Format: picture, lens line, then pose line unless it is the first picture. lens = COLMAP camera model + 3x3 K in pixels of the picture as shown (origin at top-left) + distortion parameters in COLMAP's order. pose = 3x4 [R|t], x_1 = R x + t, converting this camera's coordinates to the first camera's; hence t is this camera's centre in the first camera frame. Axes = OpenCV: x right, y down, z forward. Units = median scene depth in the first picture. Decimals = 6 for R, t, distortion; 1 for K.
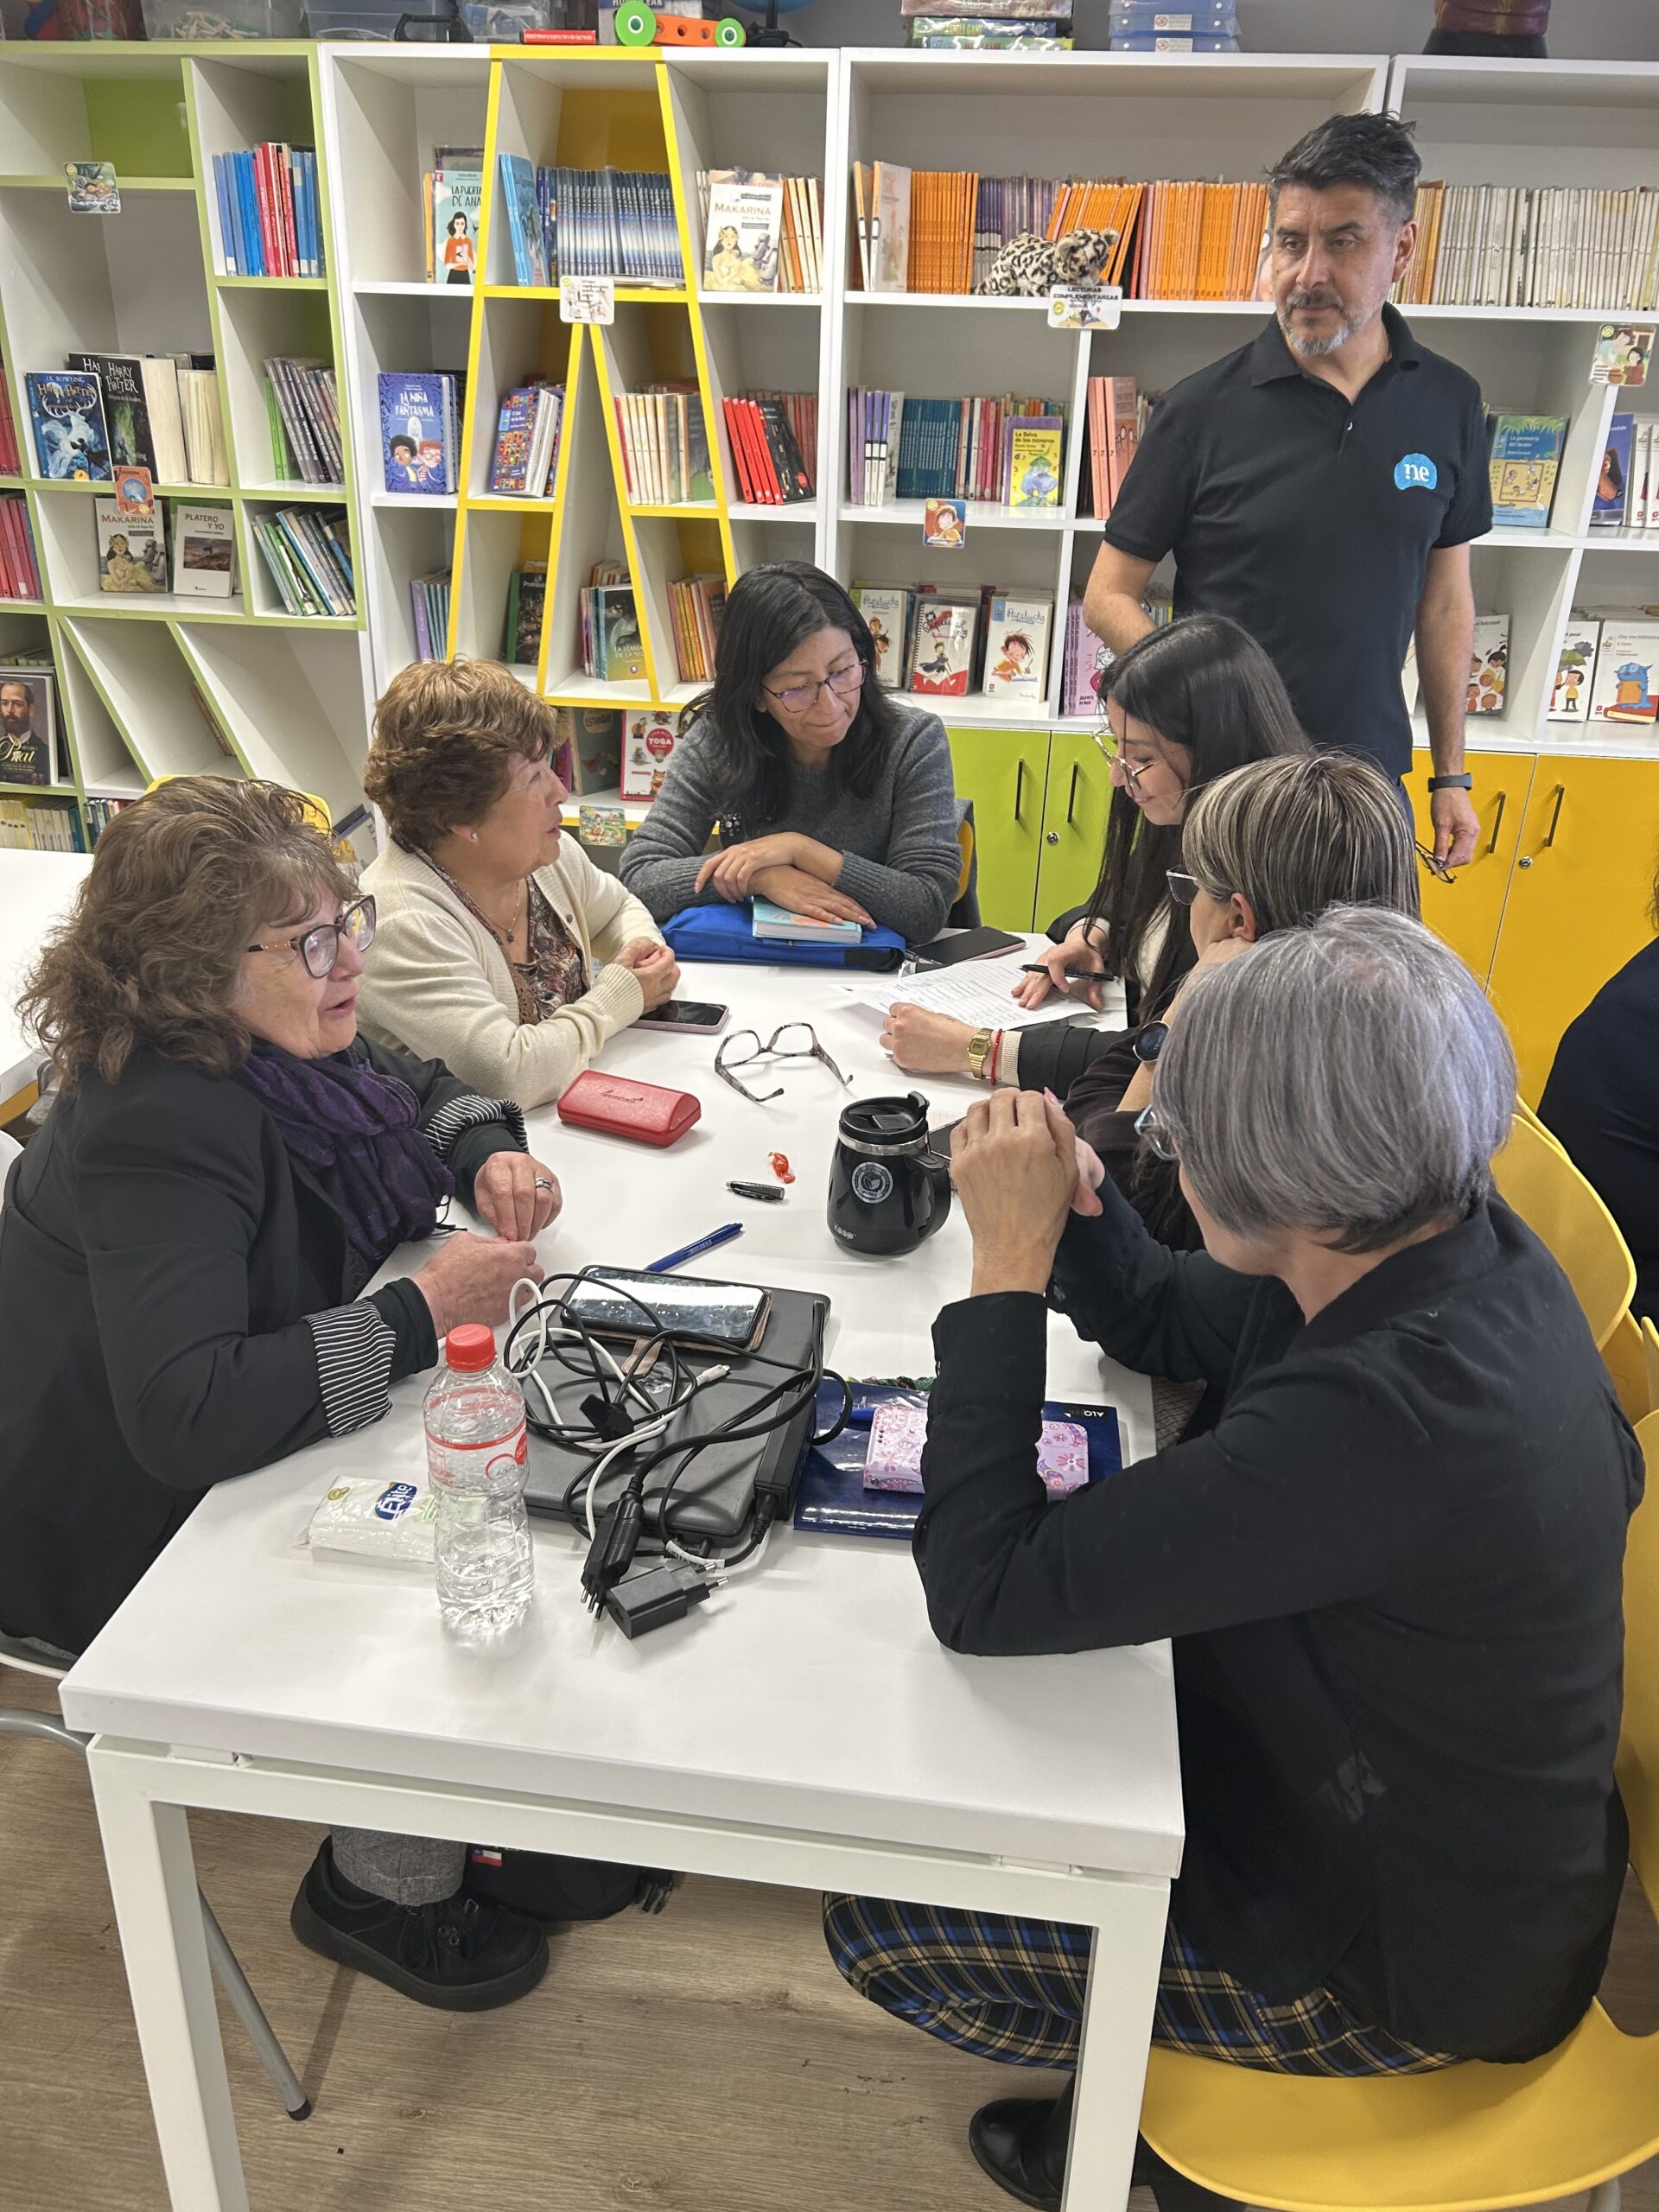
lens RADIAL K [[1690.0, 0, 827.6], [0, 1690.0, 1072.3], [0, 0, 1]] dist [0.046250, -0.051628]
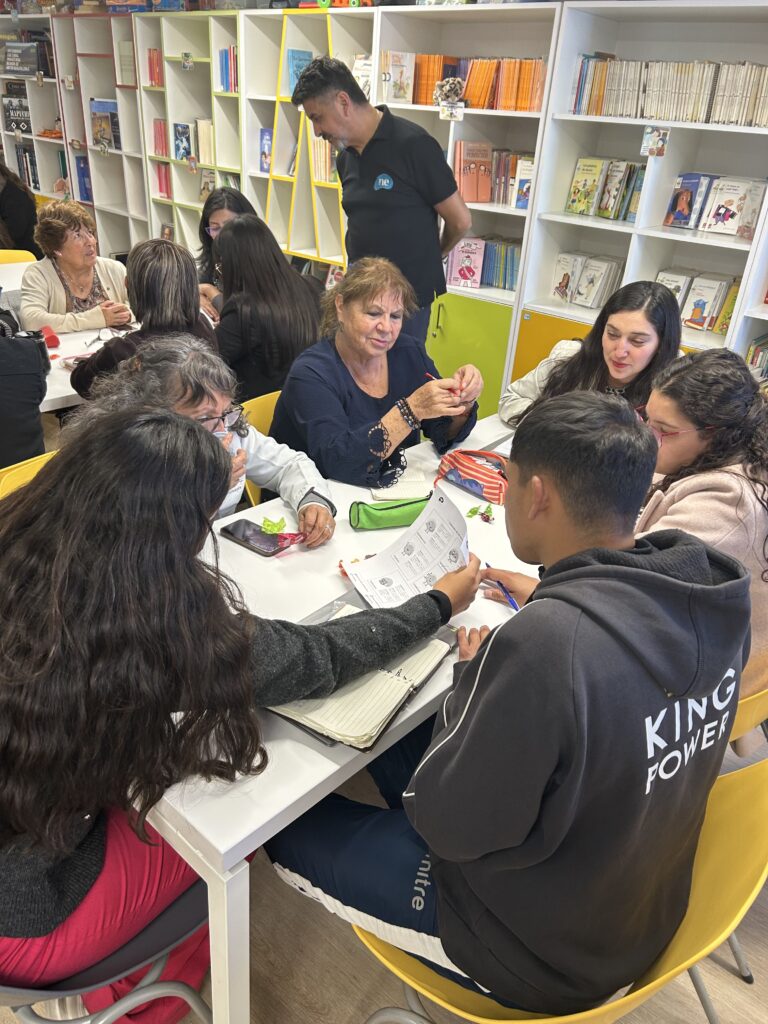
lens RADIAL K [[762.8, 0, 384.0], [0, 762.8, 512.0], [0, 0, 1]] dist [0.049753, -0.046122]
pose [[0.823915, 0.286922, -0.488712, 0.764728], [-0.269883, 0.956949, 0.106829, 0.011315], [0.498324, 0.043877, 0.865880, 0.014839]]
